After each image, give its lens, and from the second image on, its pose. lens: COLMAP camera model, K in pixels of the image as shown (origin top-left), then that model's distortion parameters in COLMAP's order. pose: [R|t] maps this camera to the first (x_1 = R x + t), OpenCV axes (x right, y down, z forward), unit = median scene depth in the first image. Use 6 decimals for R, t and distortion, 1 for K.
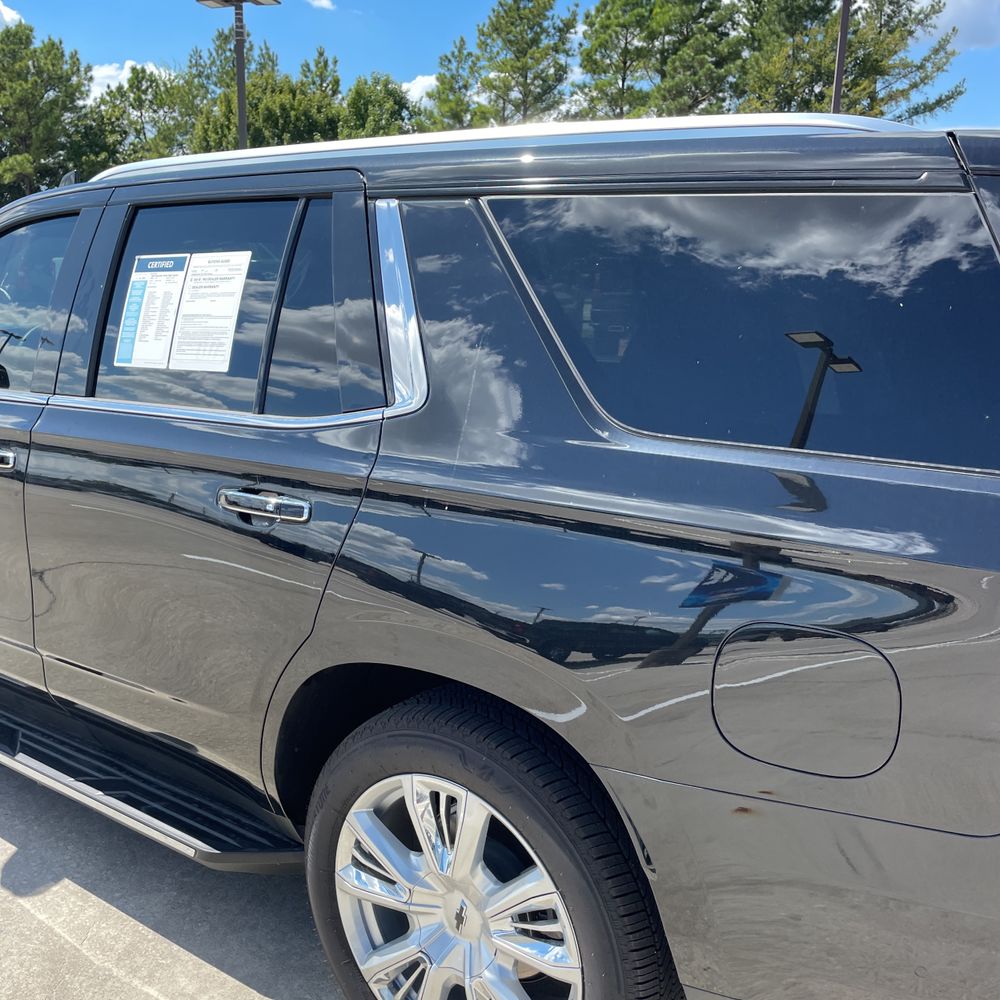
lens RADIAL K [[1016.3, 0, 495.0], [0, 1016.3, 491.8], [0, 0, 1]] dist [0.073669, -0.103265]
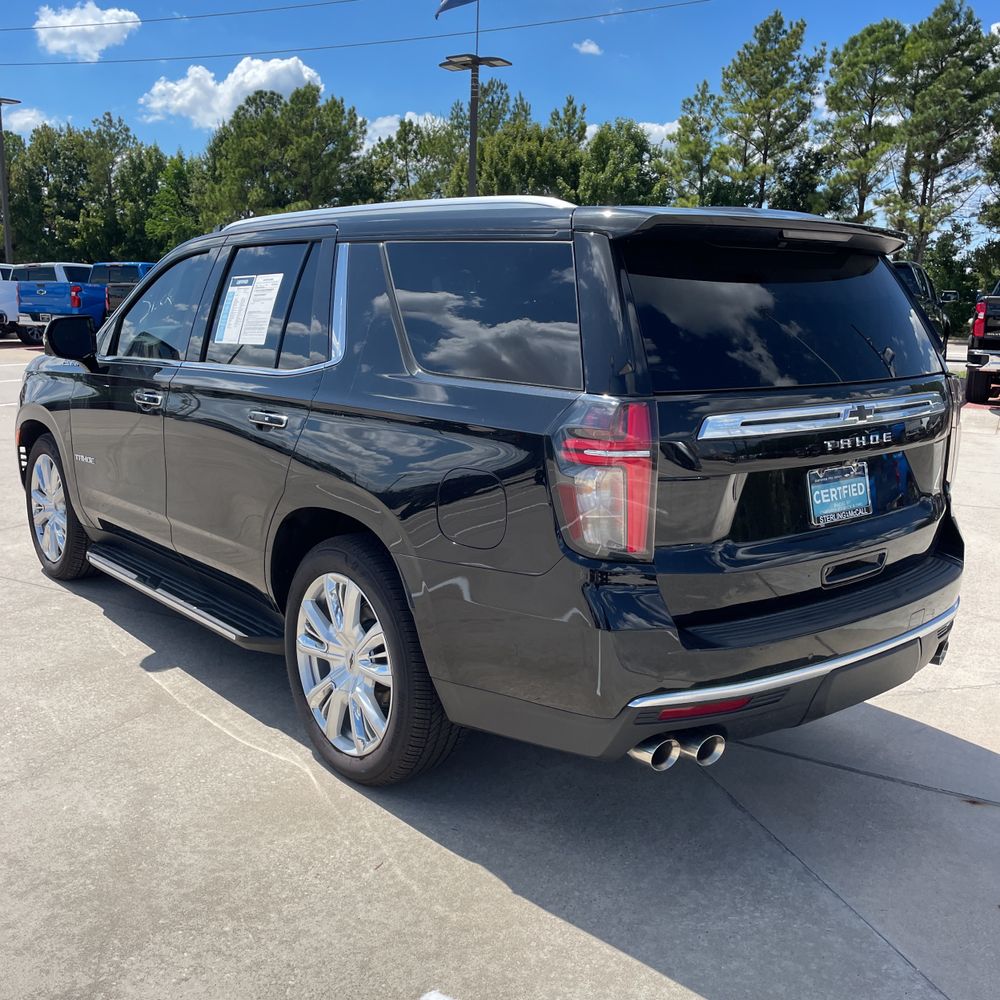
lens RADIAL K [[1012.7, 0, 500.0], [0, 1012.7, 500.0], [0, 0, 1]] dist [0.085464, -0.127459]
pose [[0.971126, 0.055556, -0.232007, 0.029606], [-0.061752, 0.997901, -0.019523, 0.008369], [0.230436, 0.033286, 0.972518, -0.030349]]
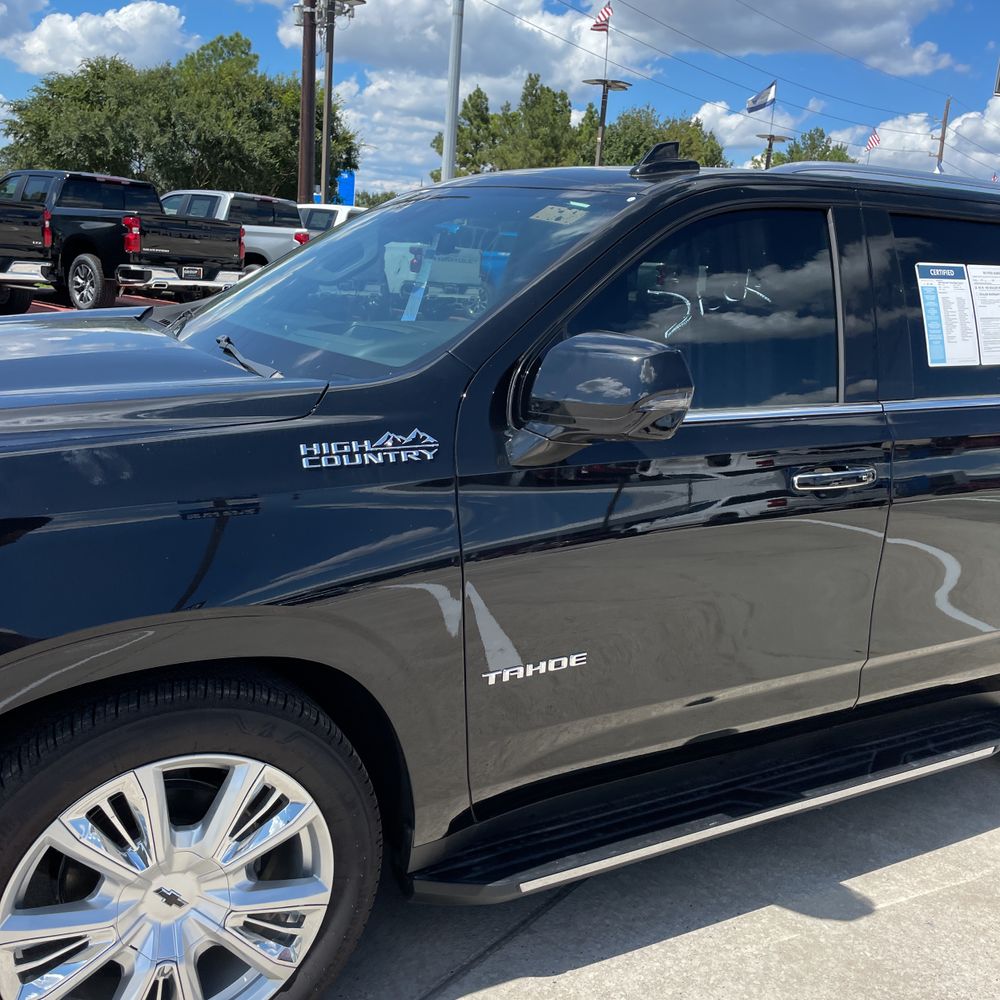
lens RADIAL K [[1005.3, 0, 496.4], [0, 1005.3, 488.4], [0, 0, 1]] dist [0.102001, -0.138689]
pose [[0.410901, -0.184965, 0.892720, -0.097046], [0.124621, 0.981407, 0.145980, -0.013291], [-0.903122, 0.051269, 0.426311, 0.060753]]
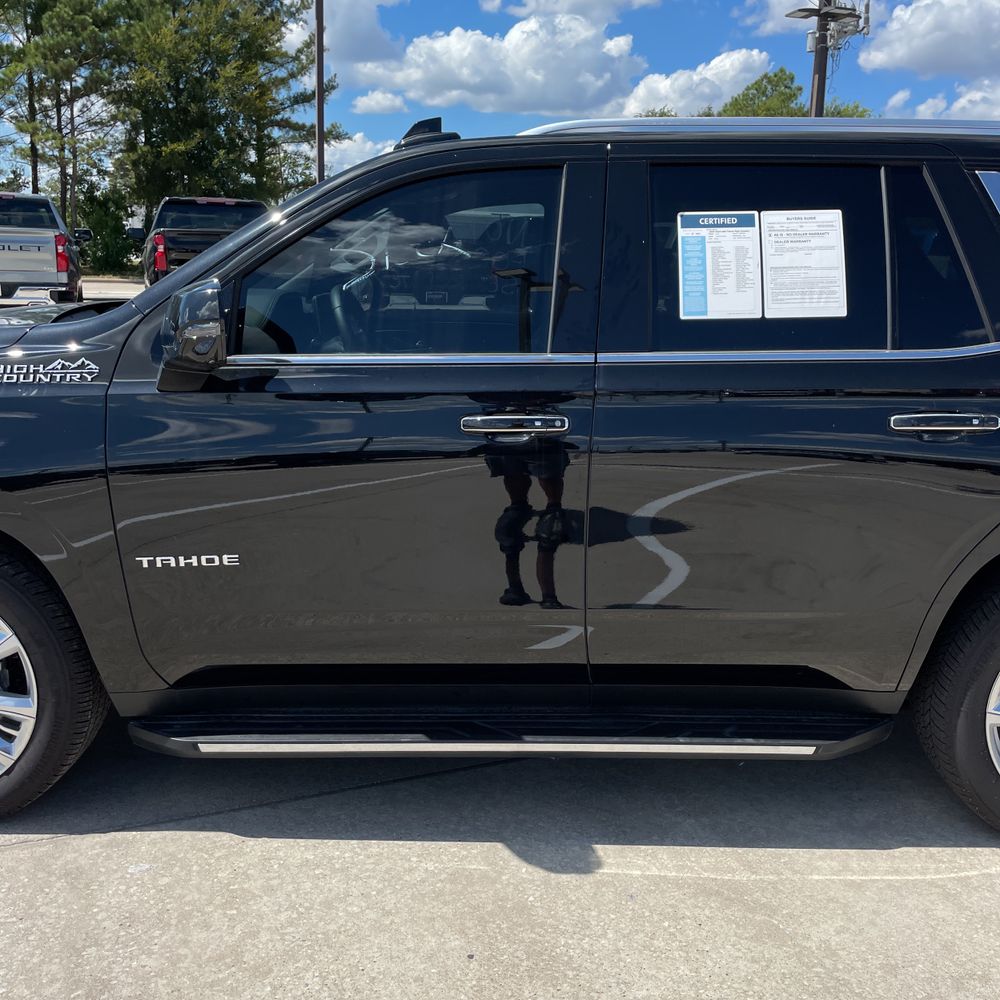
lens RADIAL K [[1023.7, 0, 521.0], [0, 1023.7, 490.0], [0, 0, 1]] dist [0.093605, -0.137070]
pose [[0.806366, -0.120513, 0.579008, -0.071053], [0.112856, 0.992383, 0.049382, -0.001329], [-0.580549, 0.025525, 0.813825, 0.016014]]
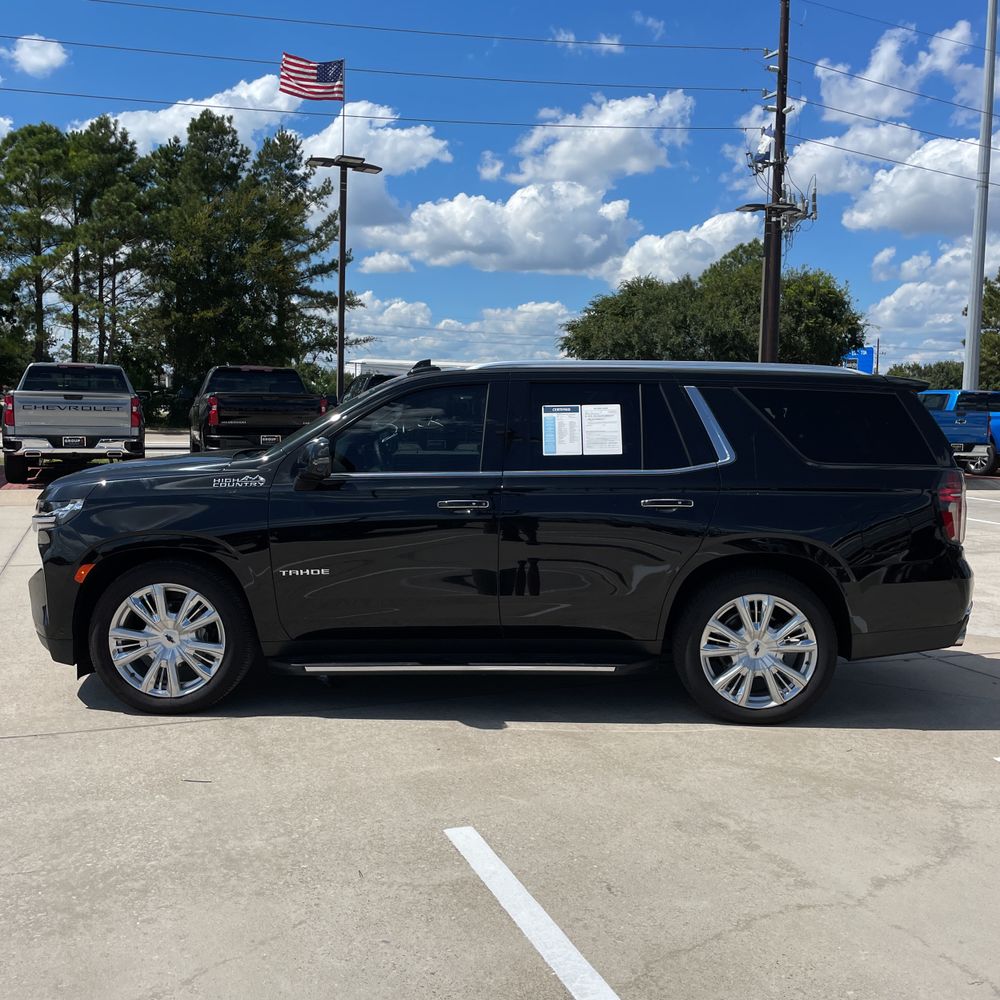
lens RADIAL K [[1023.7, 0, 521.0], [0, 1023.7, 490.0], [0, 0, 1]] dist [0.093605, -0.137070]
pose [[0.807389, -0.041621, 0.588549, -0.106556], [0.116386, 0.989144, -0.089711, 0.008709], [-0.578426, 0.140931, 0.803468, -0.044162]]
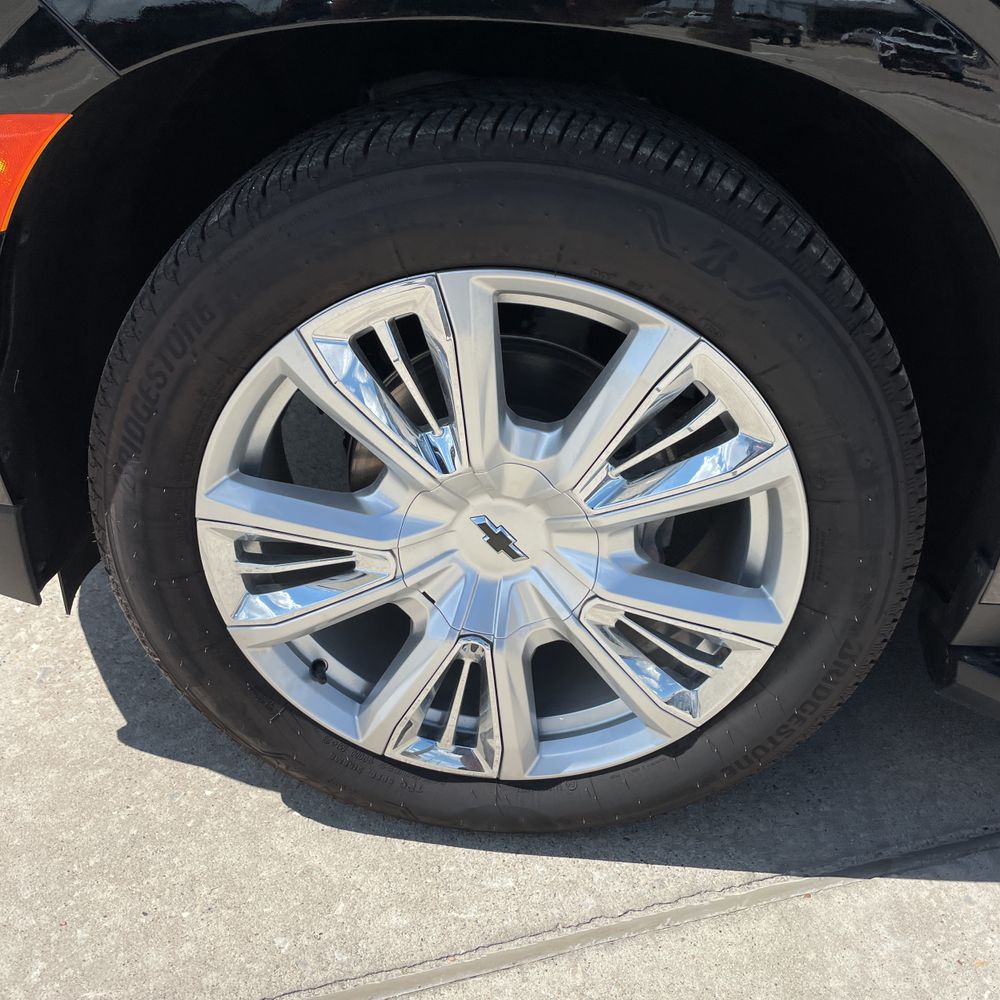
lens RADIAL K [[1012.7, 0, 500.0], [0, 1012.7, 500.0], [0, 0, 1]] dist [0.085464, -0.127459]
pose [[0.842132, -0.249327, 0.478172, -0.076611], [0.054860, 0.921711, 0.383979, -0.000545], [-0.536473, -0.297128, 0.789881, 0.075242]]
